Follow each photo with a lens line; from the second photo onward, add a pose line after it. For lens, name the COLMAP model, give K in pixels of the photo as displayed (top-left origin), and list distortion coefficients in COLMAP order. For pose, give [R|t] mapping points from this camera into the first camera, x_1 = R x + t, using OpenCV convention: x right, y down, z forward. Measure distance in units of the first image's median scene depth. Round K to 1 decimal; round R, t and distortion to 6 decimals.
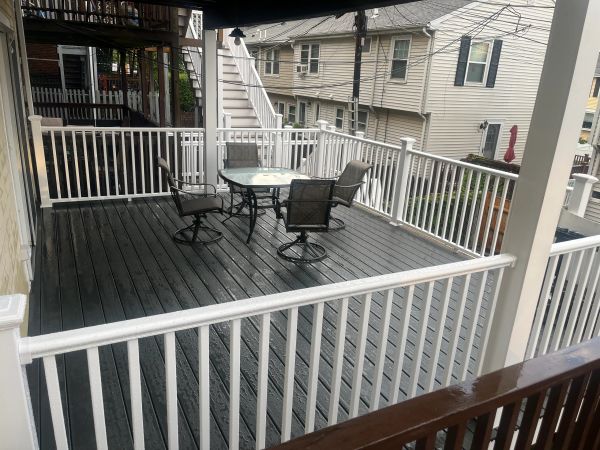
lens RADIAL K [[454.3, 0, 298.0], [0, 454.3, 229.5], [0, 0, 1]] dist [-0.000671, 0.020424]
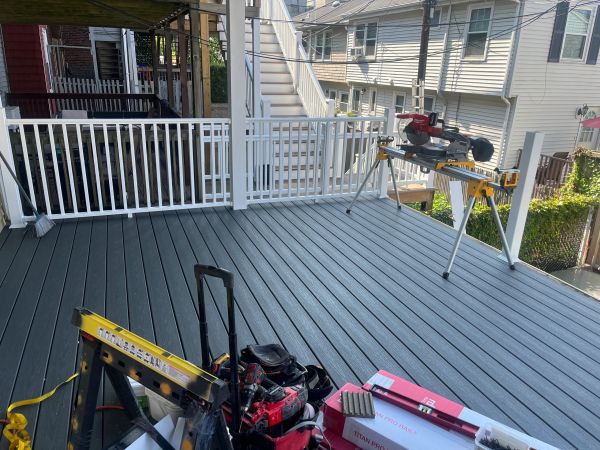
lens RADIAL K [[454.3, 0, 293.6], [0, 454.3, 218.9], [0, 0, 1]] dist [-0.000671, 0.020424]
pose [[0.993079, 0.011510, -0.116885, -0.008230], [-0.011916, 0.999925, -0.002768, -0.028403], [0.116844, 0.004142, 0.993142, 0.135349]]
